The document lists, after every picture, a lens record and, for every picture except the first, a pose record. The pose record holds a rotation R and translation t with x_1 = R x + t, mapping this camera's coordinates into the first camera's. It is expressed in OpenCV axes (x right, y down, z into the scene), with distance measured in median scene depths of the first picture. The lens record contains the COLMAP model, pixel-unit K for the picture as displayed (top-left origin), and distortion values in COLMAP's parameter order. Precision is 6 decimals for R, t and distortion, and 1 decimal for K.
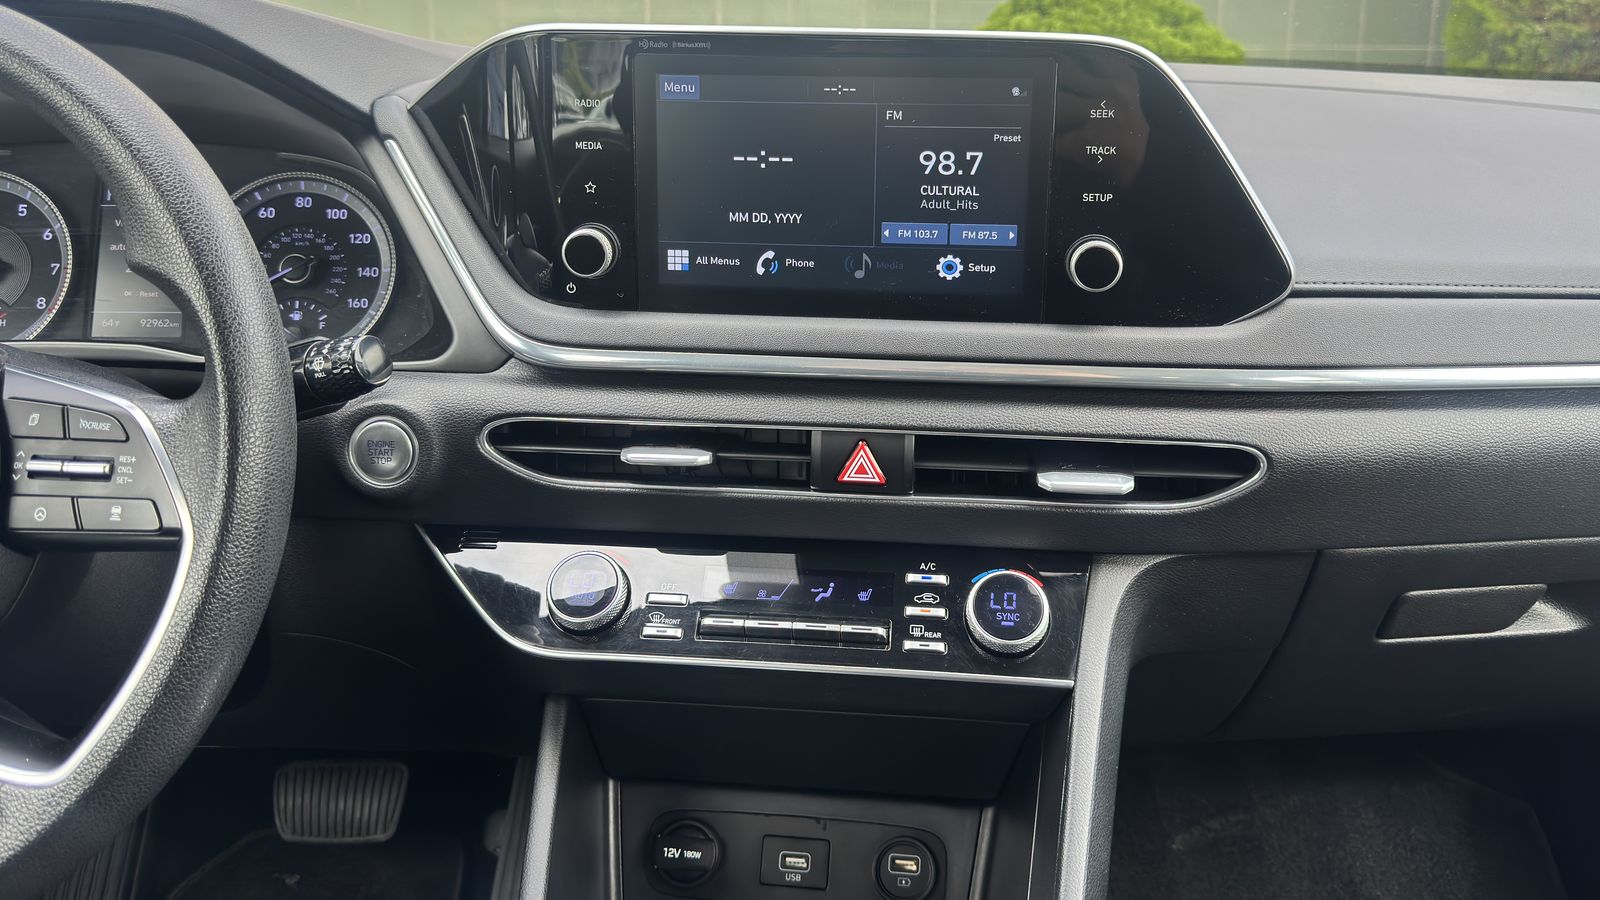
lens RADIAL K [[1326.9, 0, 807.8], [0, 1326.9, 344.8], [0, 0, 1]] dist [0.152409, -0.316678]
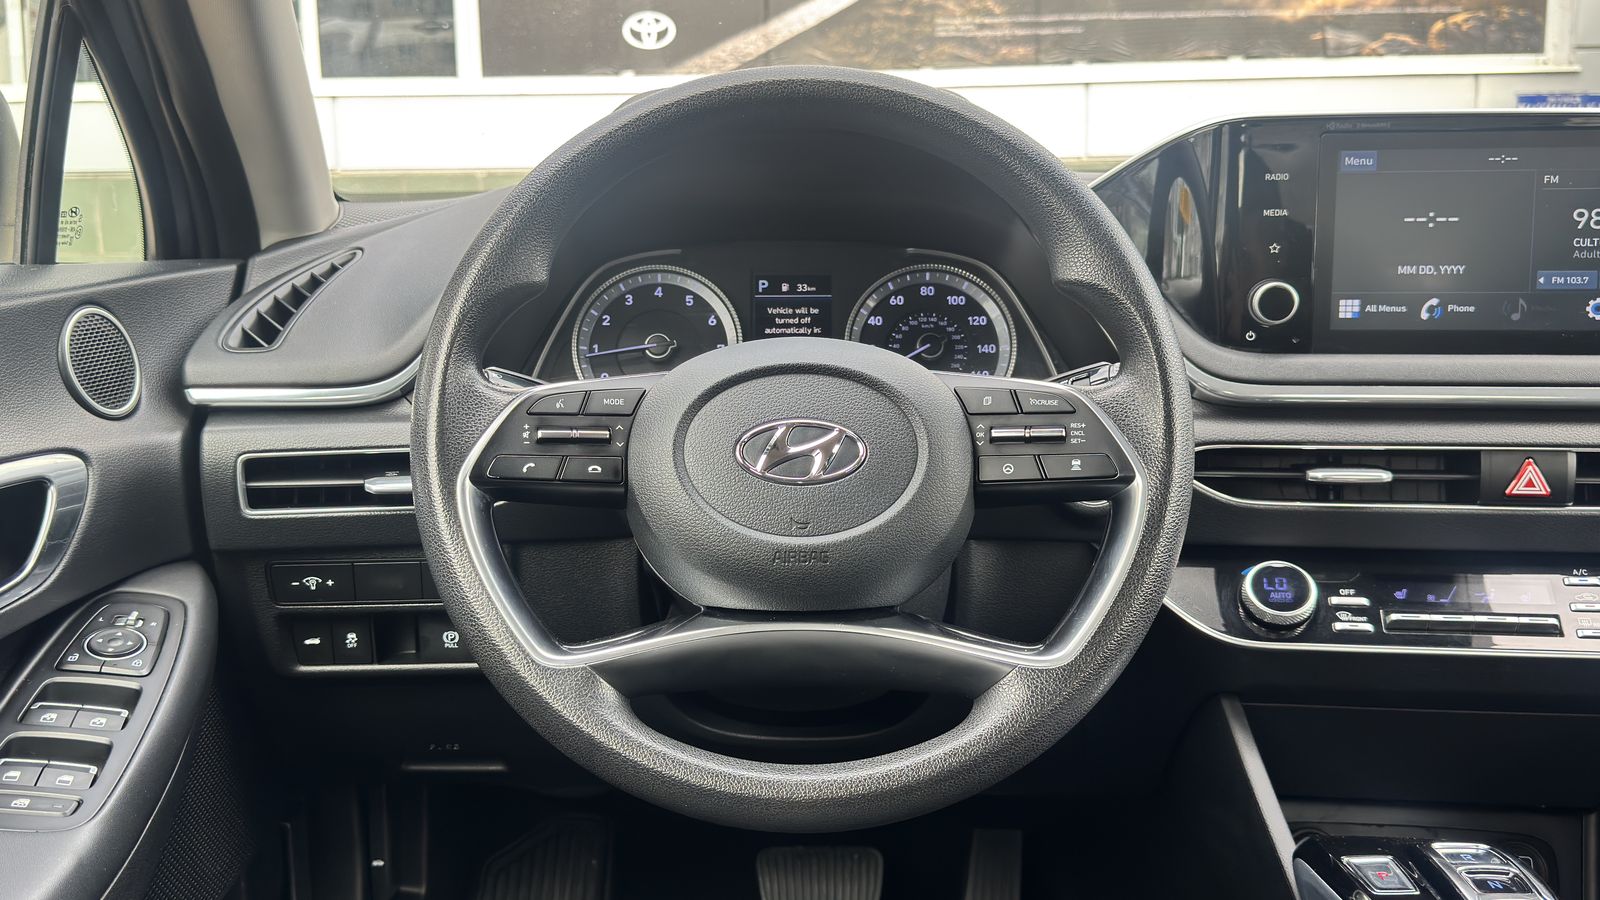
lens RADIAL K [[1498.1, 0, 759.7], [0, 1498.1, 467.6], [0, 0, 1]] dist [0.141351, -0.301937]
pose [[0.998937, -0.009651, -0.045065, -0.563371], [0.005984, 0.996712, -0.080799, 0.182047], [0.045697, 0.080444, 0.995711, -0.342383]]
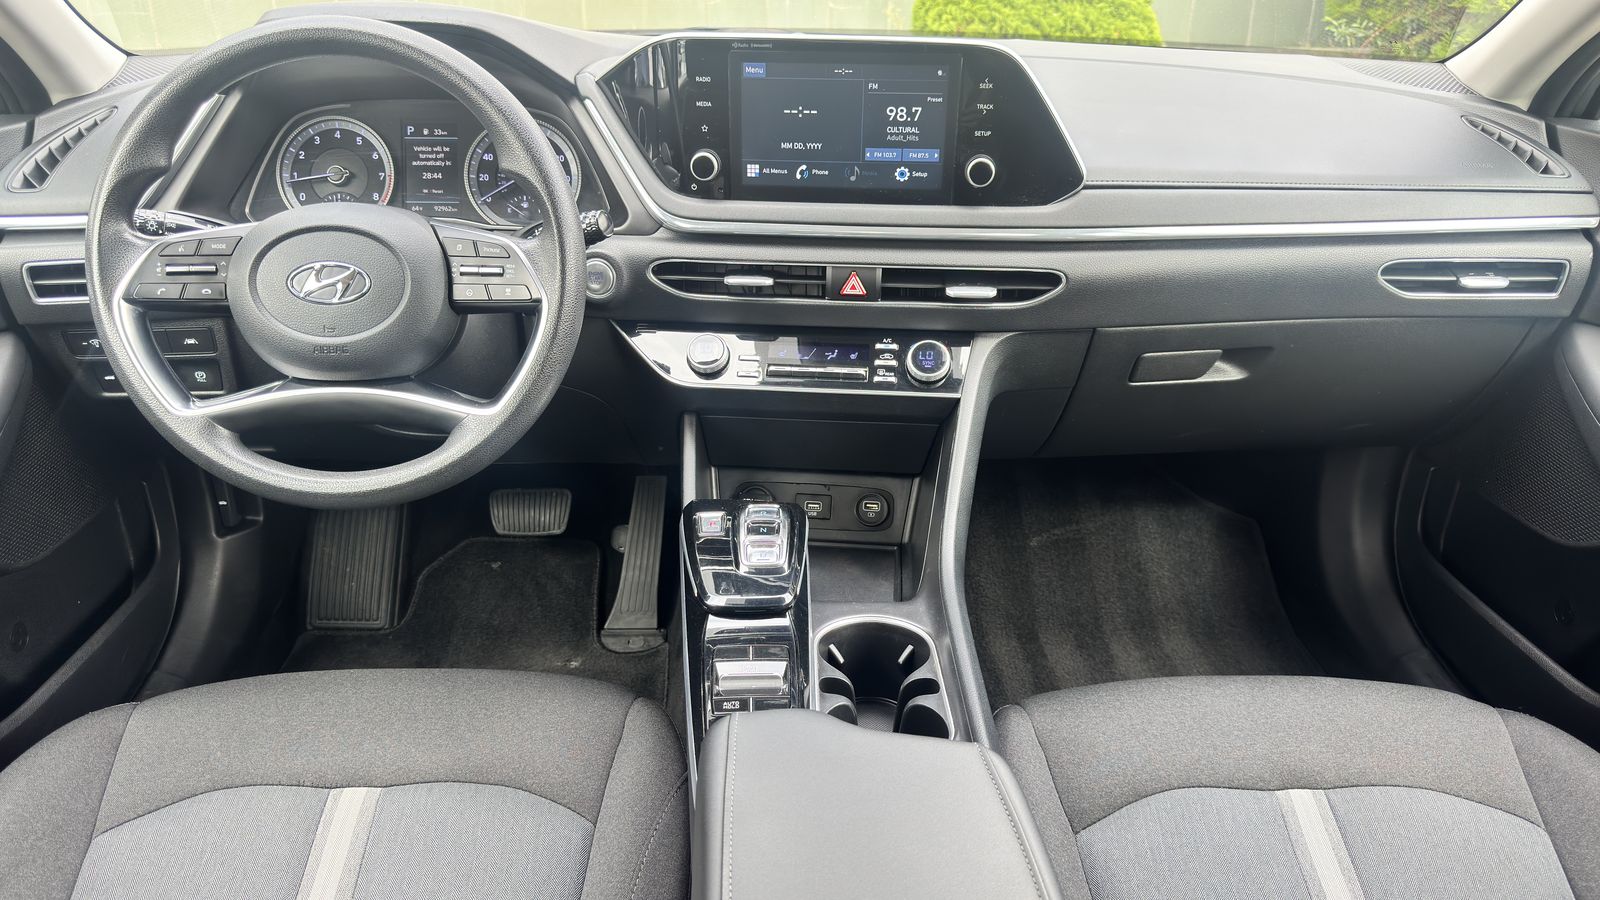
lens RADIAL K [[1126.0, 0, 791.3], [0, 1126.0, 486.6], [0, 0, 1]] dist [0.106301, -0.164826]
pose [[0.999951, -0.004662, 0.008677, -0.061595], [0.002863, 0.980438, 0.196809, 0.055856], [-0.009424, -0.196774, 0.980403, -0.614799]]
